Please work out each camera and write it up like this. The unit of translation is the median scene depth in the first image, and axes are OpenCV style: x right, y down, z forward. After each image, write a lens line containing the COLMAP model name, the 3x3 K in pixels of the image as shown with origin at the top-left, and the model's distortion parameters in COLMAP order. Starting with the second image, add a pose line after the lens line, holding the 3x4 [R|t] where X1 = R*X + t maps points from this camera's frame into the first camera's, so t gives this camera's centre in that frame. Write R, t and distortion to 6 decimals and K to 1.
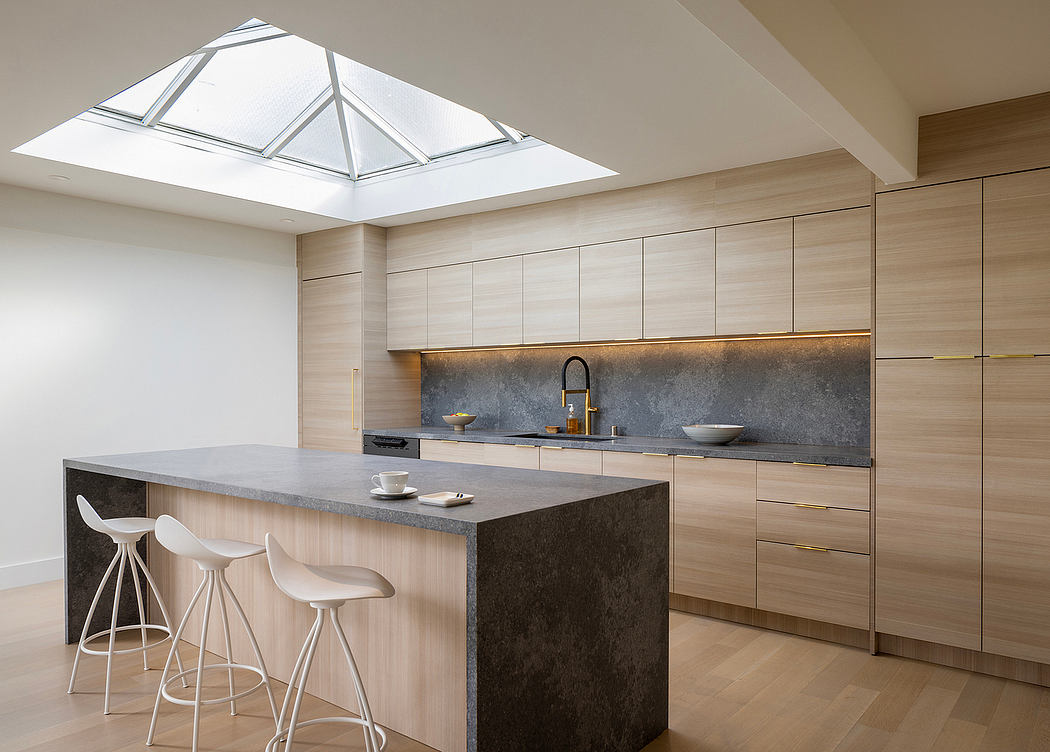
lens RADIAL K [[753.1, 0, 516.0], [0, 753.1, 383.9], [0, 0, 1]] dist [-0.024913, -0.007985]
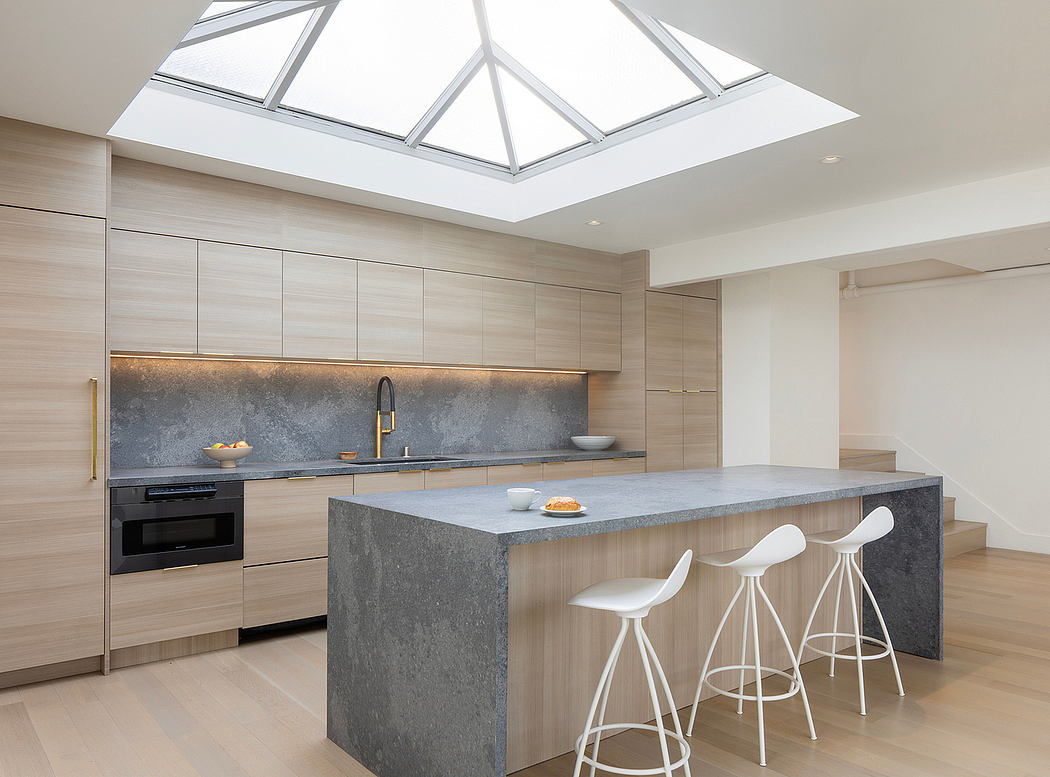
lens RADIAL K [[781.1, 0, 520.8], [0, 781.1, 394.4], [0, 0, 1]] dist [-0.011376, -0.002066]
pose [[0.206462, 0.018177, 0.978286, -0.903445], [0.000323, 0.999826, -0.018646, 0.005275], [-0.978455, 0.004166, 0.206420, 0.657588]]
